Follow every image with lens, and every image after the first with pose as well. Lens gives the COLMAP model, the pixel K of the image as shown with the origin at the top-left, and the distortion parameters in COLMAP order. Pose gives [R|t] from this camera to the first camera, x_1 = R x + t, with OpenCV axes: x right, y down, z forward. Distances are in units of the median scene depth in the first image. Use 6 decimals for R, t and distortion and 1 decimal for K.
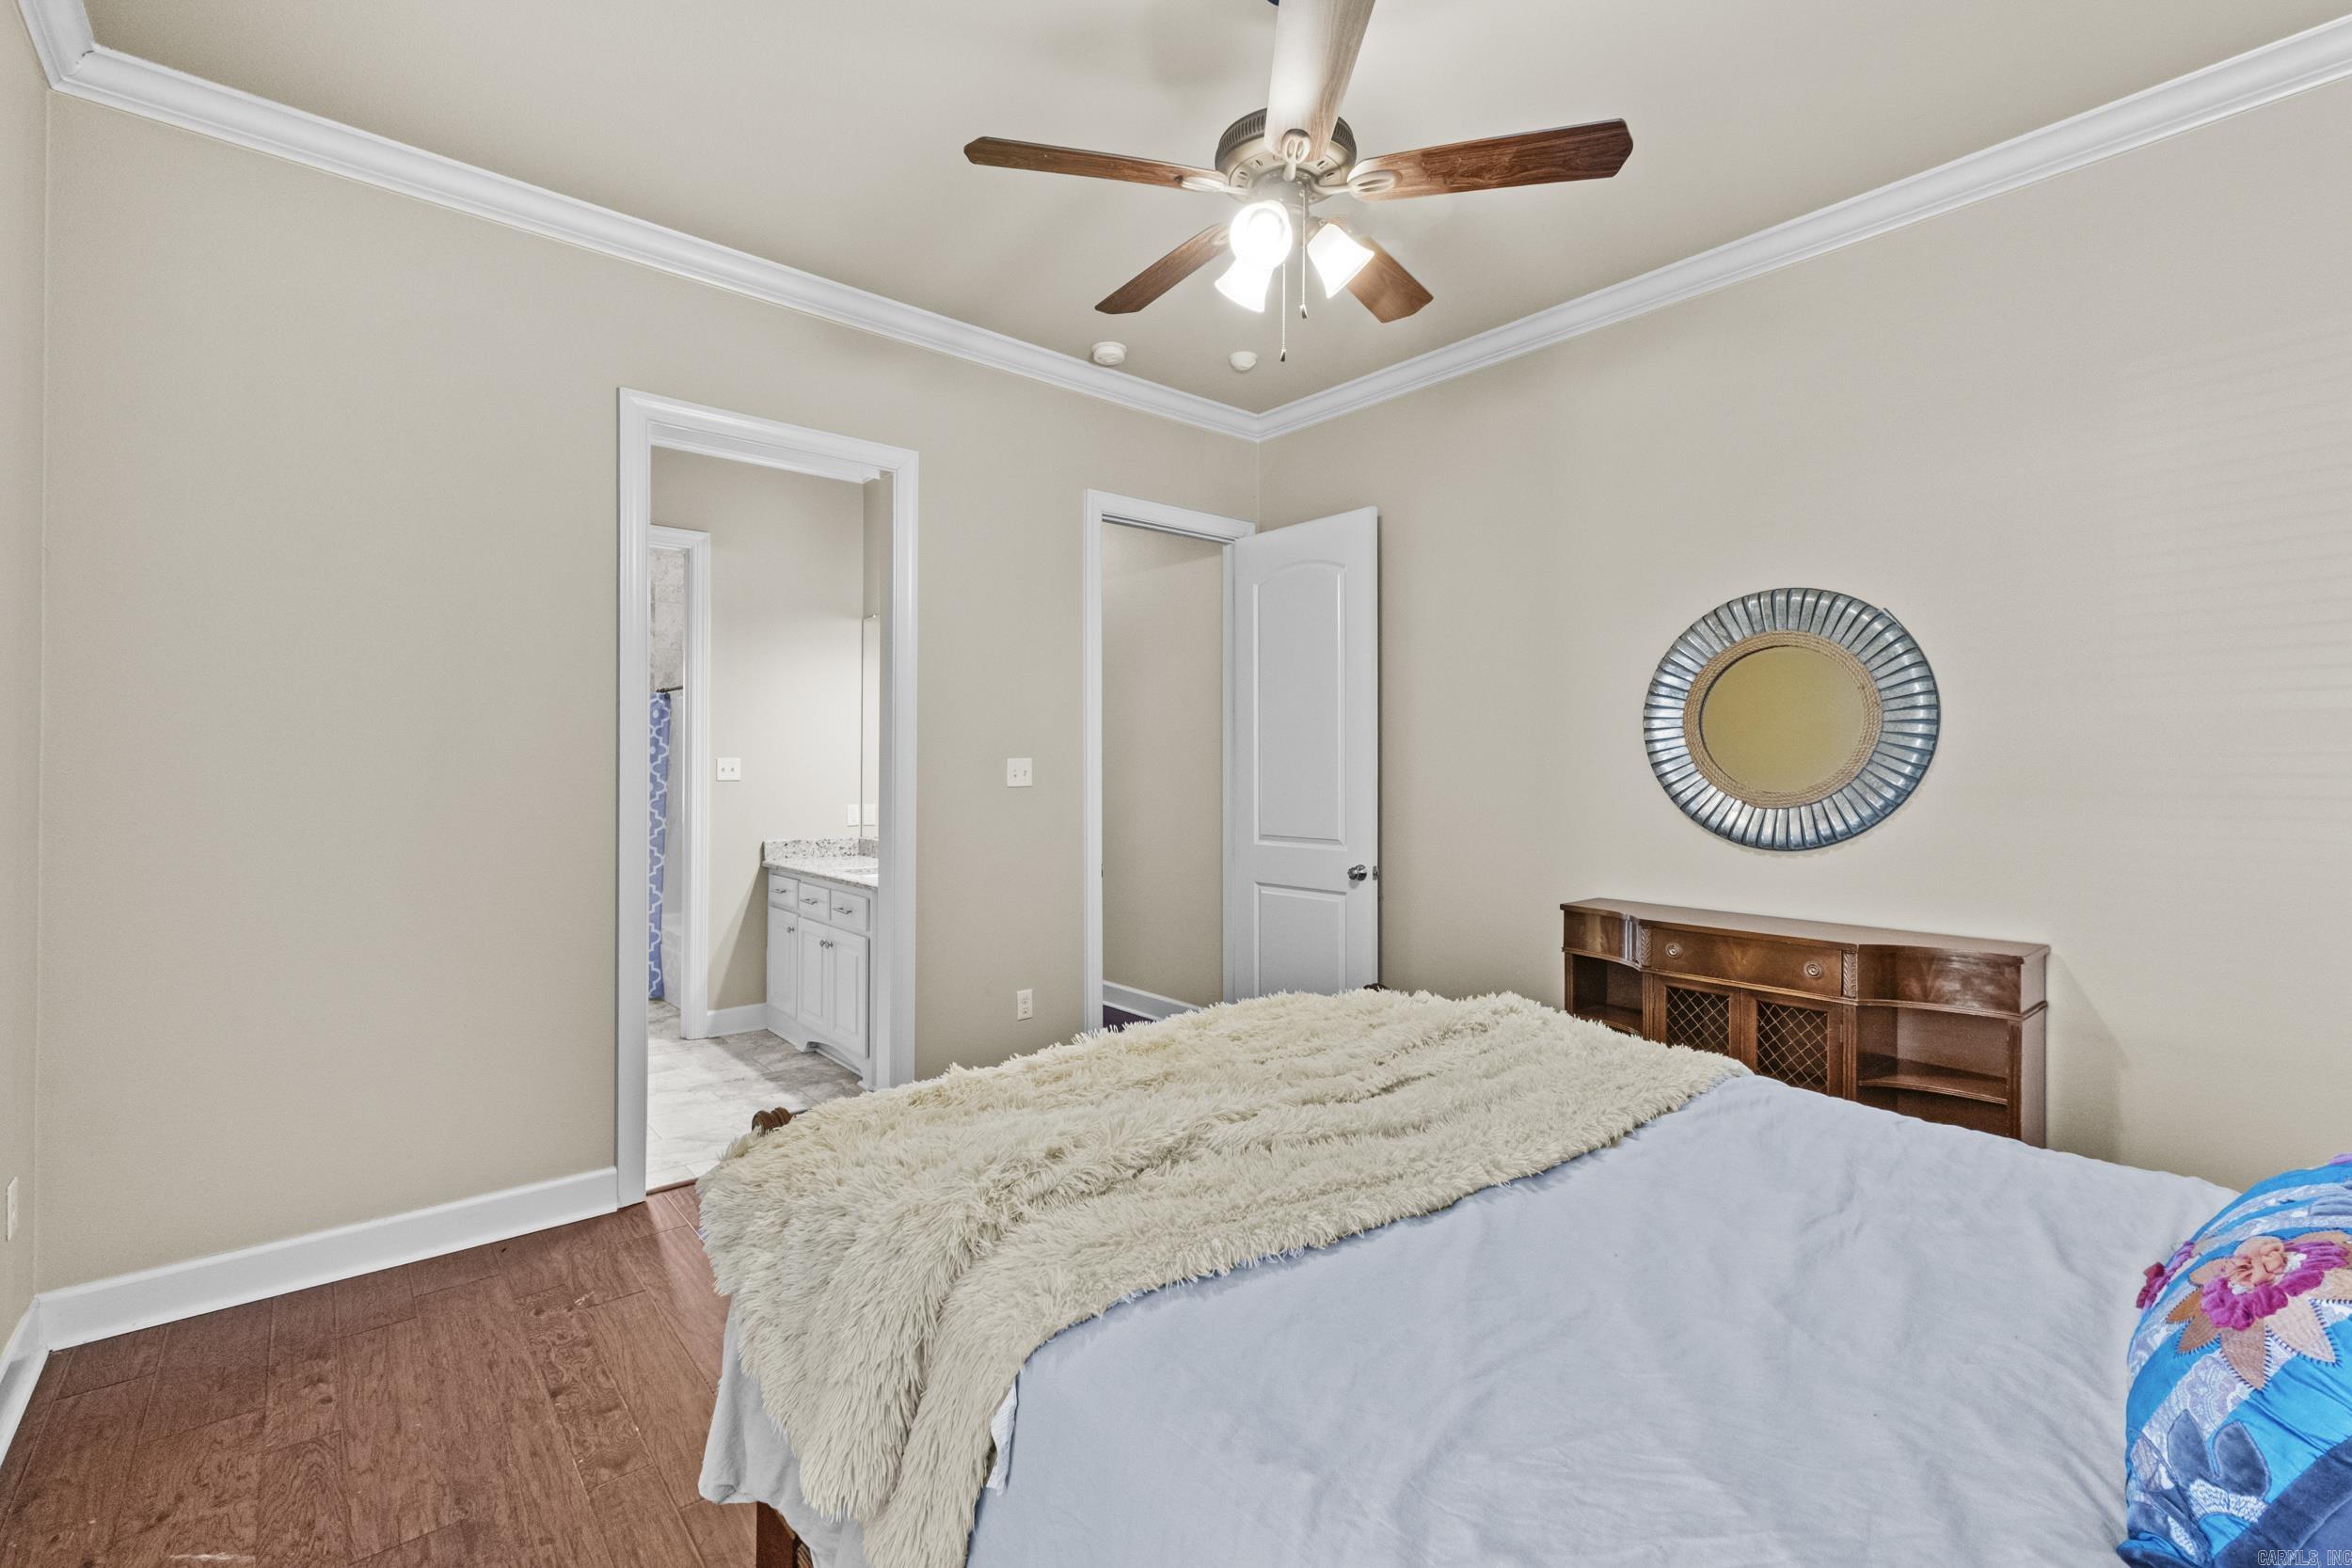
lens RADIAL K [[1028.8, 0, 1181.0], [0, 1028.8, 778.5], [0, 0, 1]] dist [0.006705, 0.000927]
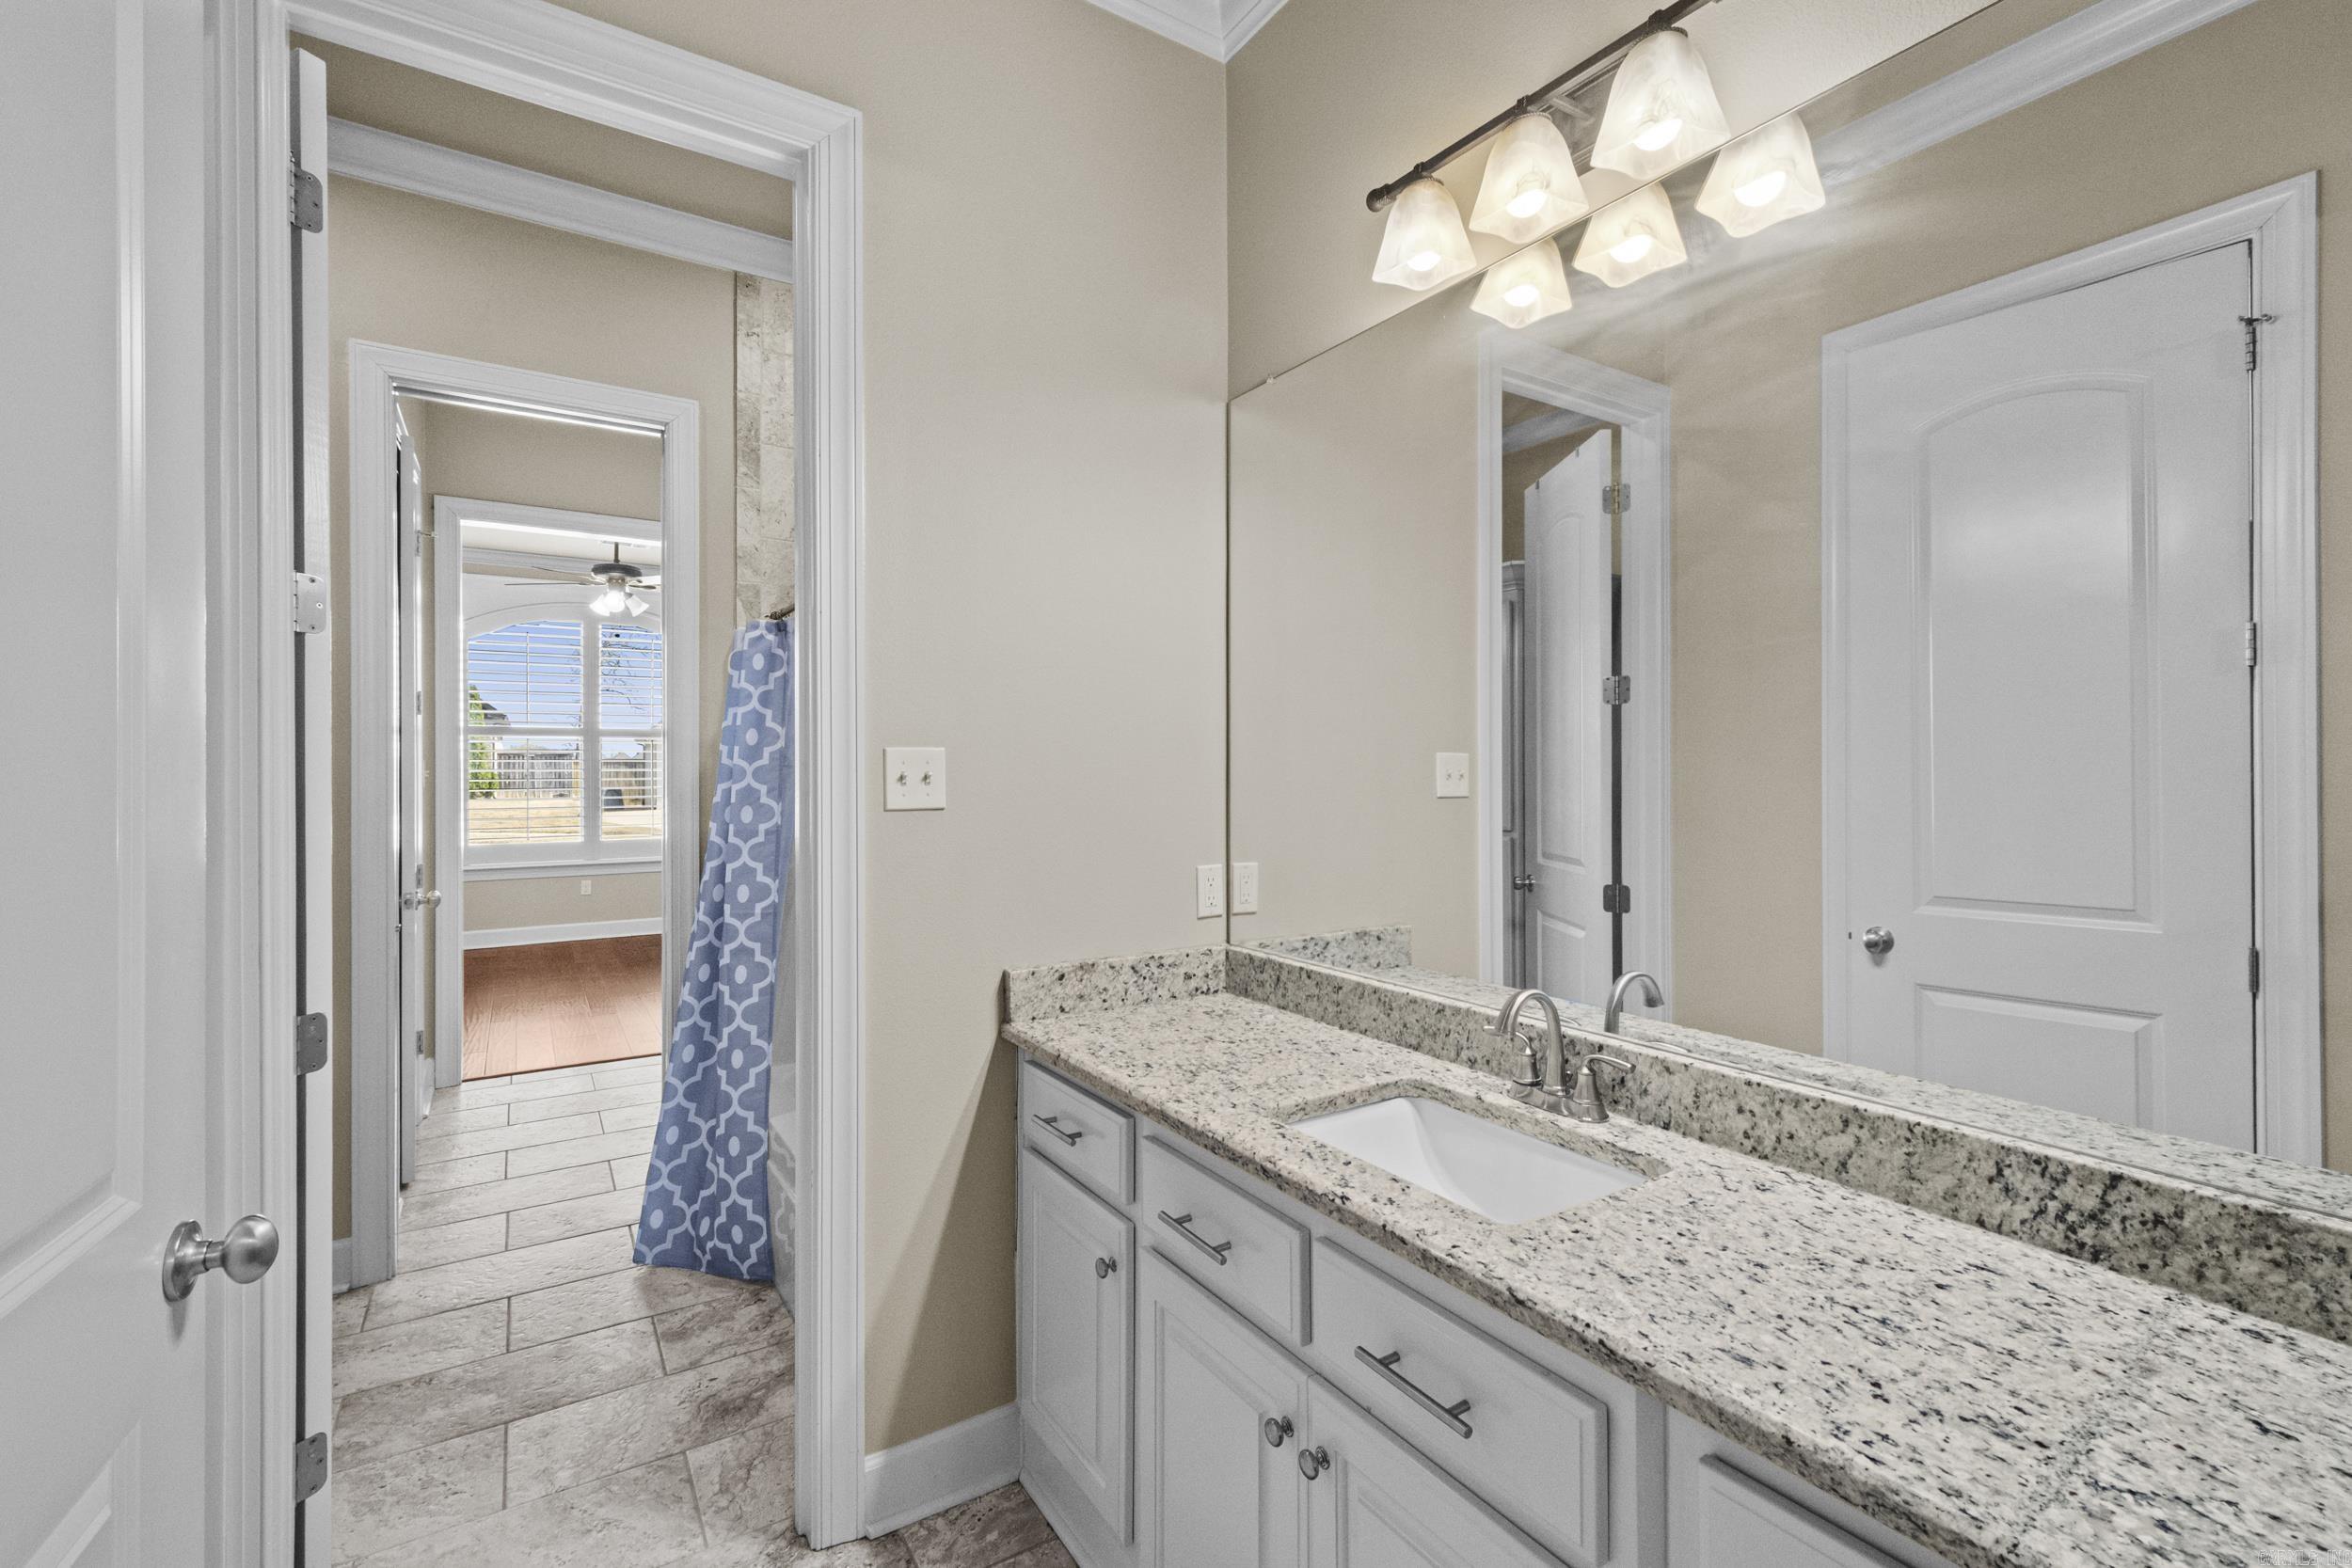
lens RADIAL K [[1028.8, 0, 1171.3], [0, 1028.8, 774.7], [0, 0, 1]] dist [0.006705, 0.000927]
pose [[0.990181, -0.008781, -0.139518, -0.293353], [0.008722, 0.999961, -0.001033, -0.008693], [0.139521, -0.000194, 0.990219, 0.641050]]
